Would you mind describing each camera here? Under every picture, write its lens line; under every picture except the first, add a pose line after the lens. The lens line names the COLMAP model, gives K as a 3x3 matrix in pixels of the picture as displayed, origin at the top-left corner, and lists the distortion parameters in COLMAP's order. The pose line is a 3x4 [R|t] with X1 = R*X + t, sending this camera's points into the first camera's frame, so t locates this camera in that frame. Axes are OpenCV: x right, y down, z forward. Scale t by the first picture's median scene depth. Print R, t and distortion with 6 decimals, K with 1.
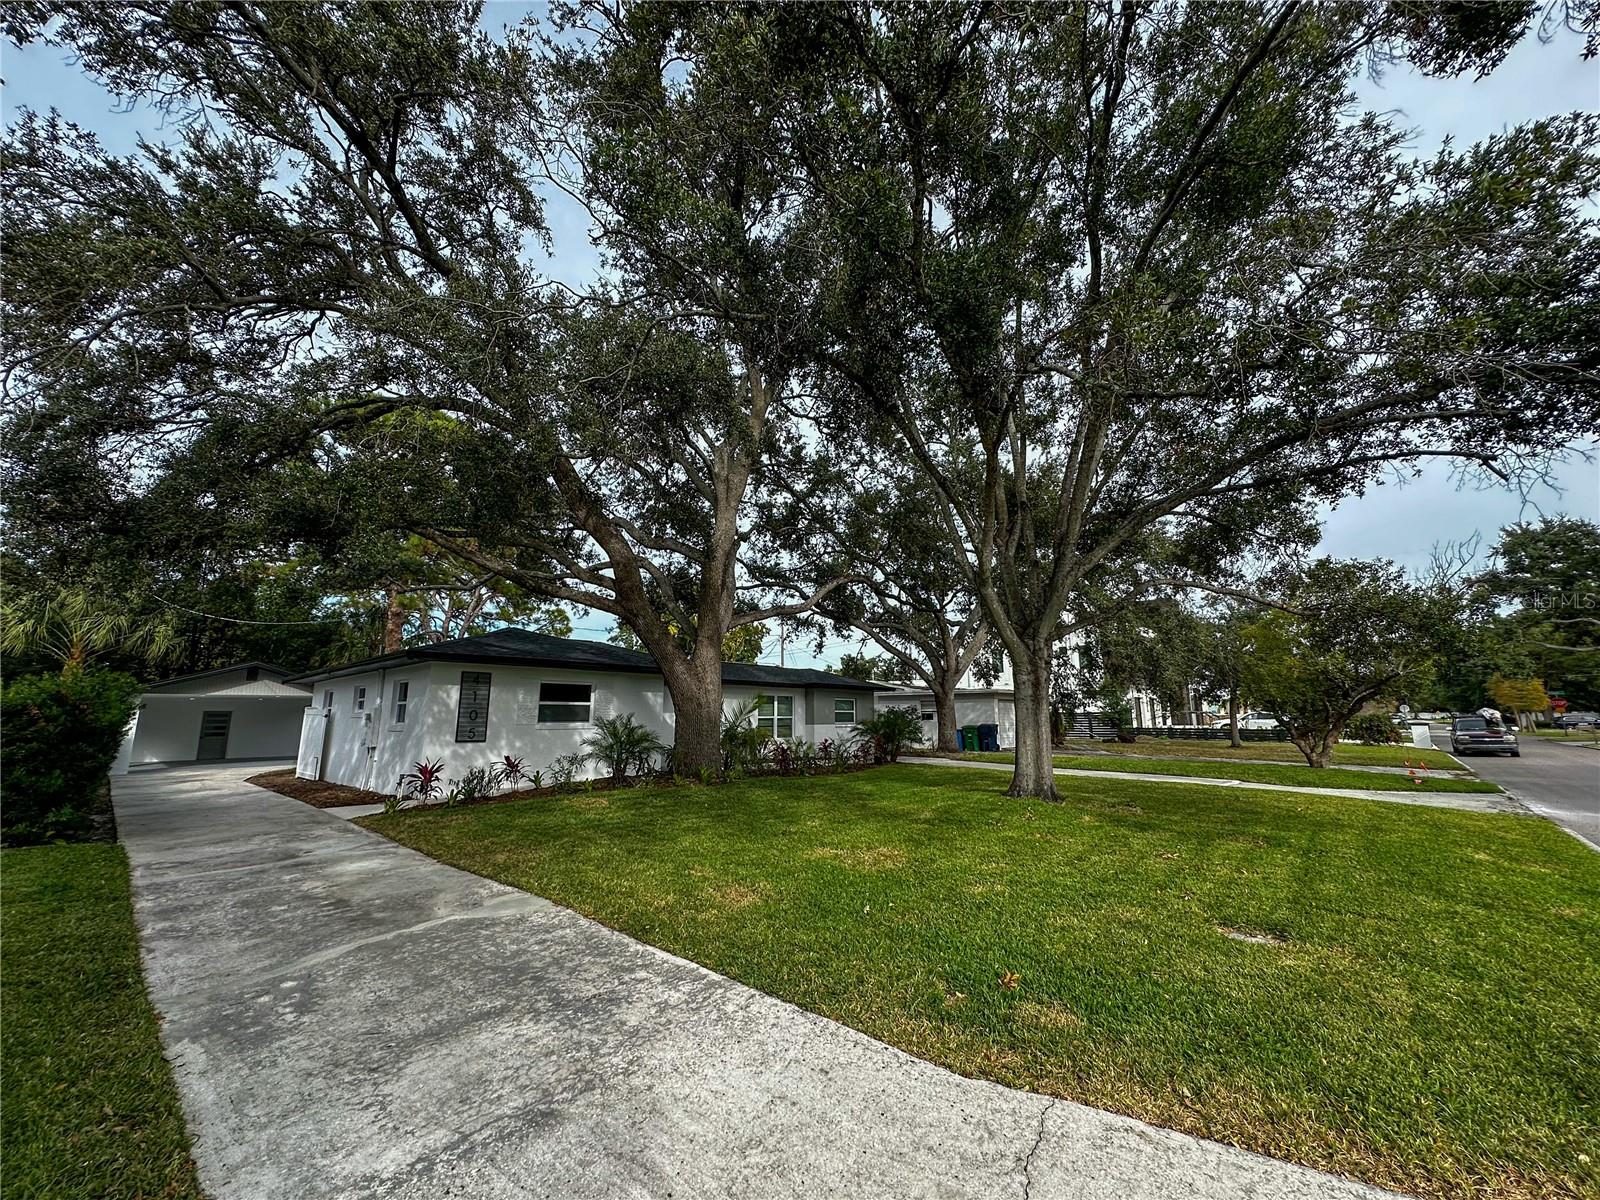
lens RADIAL K [[640.8, 0, 800.0], [0, 640.8, 600.0], [0, 0, 1]] dist [-0.000034, -0.000058]
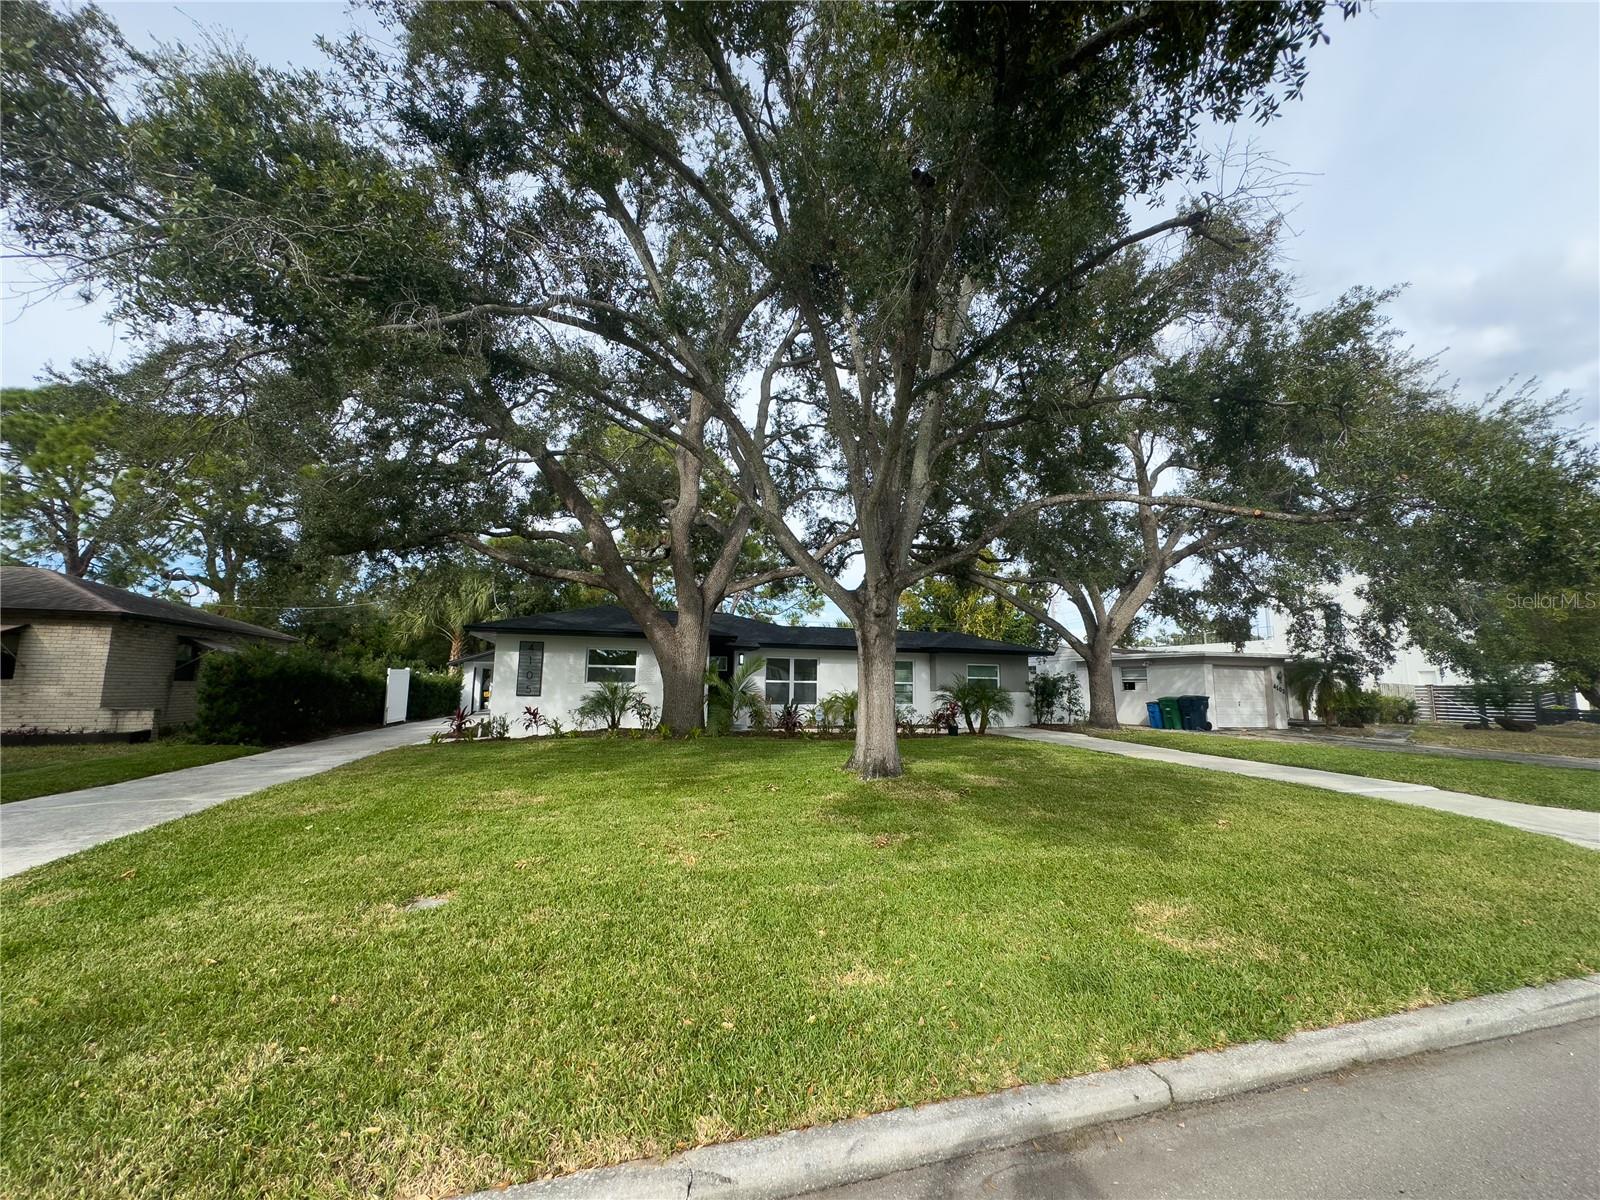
lens RADIAL K [[640.8, 0, 800.0], [0, 640.8, 600.0], [0, 0, 1]] dist [-0.000034, -0.000058]
pose [[0.871059, -0.061352, -0.487331, 0.493706], [0.078071, 0.996849, 0.014049, 0.048938], [0.484934, -0.050284, 0.873104, 0.146361]]
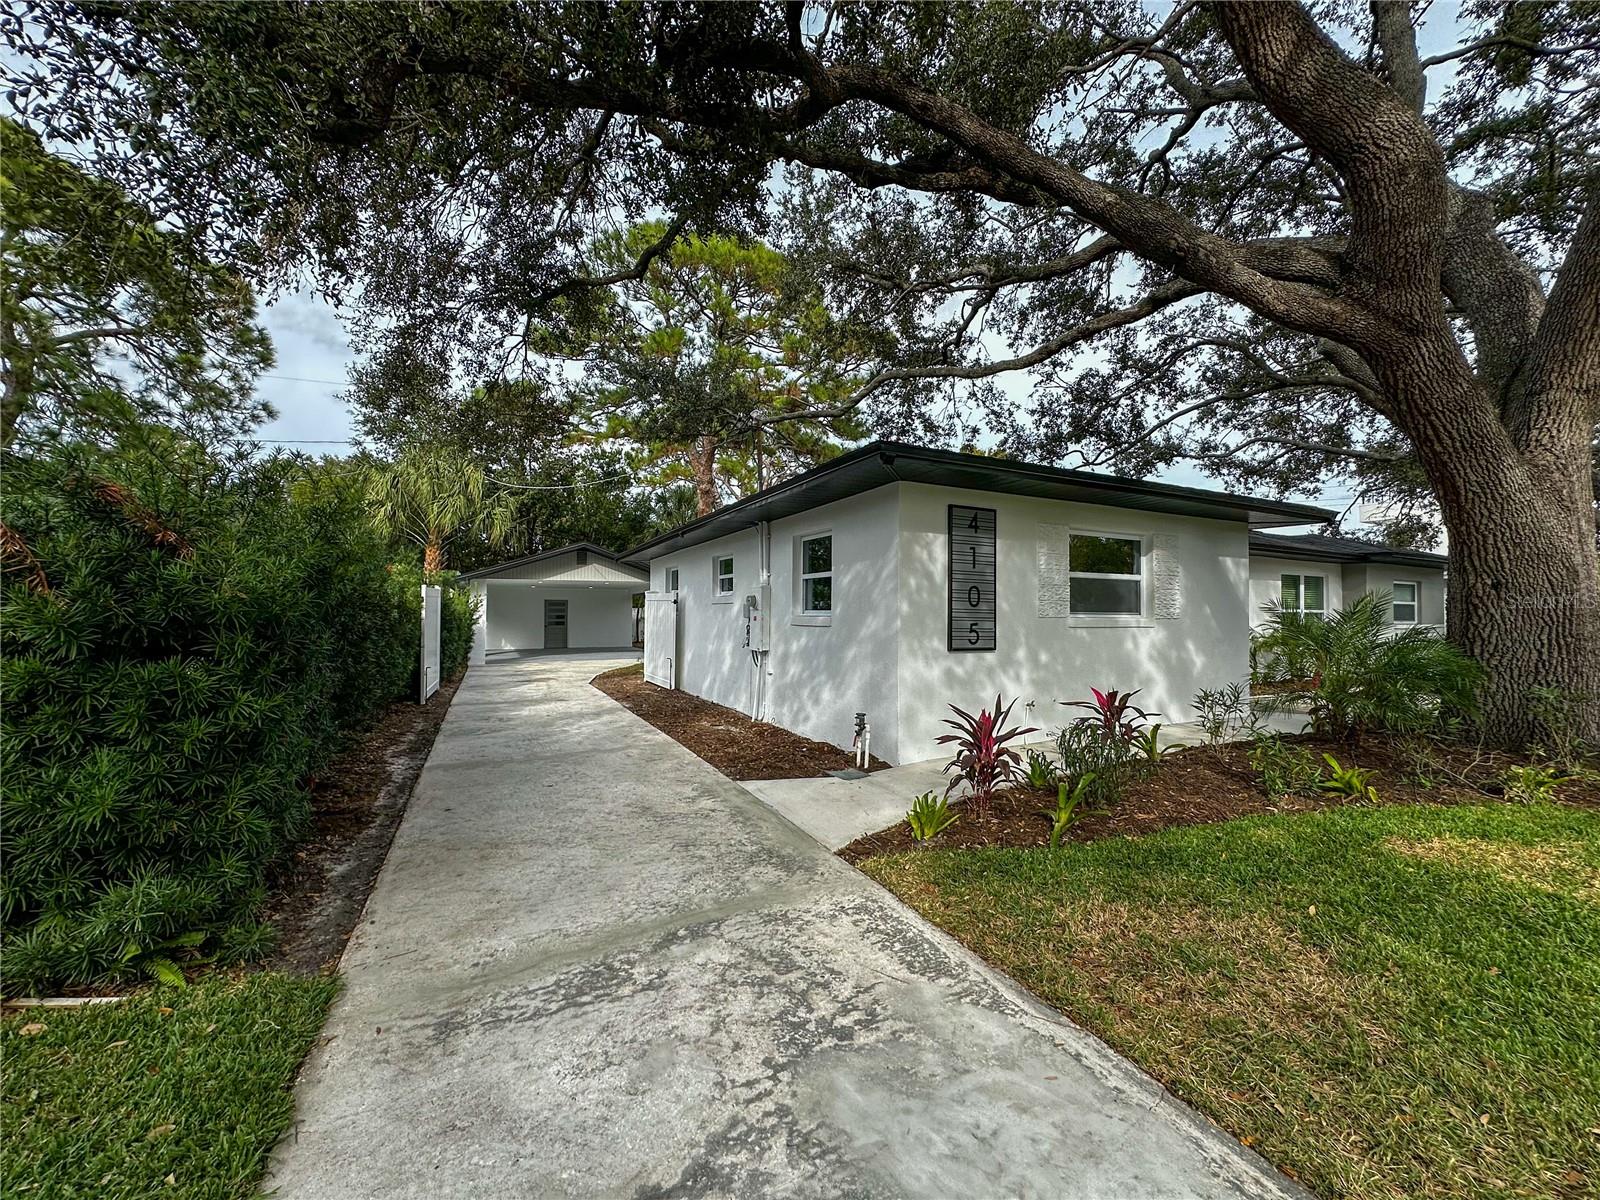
lens RADIAL K [[640.8, 0, 800.0], [0, 640.8, 600.0], [0, 0, 1]] dist [-0.000034, -0.000058]
pose [[0.931844, 0.002796, -0.362849, -0.396307], [0.055853, 0.986948, 0.151043, 0.089000], [0.358536, -0.161015, 0.919525, 0.445642]]
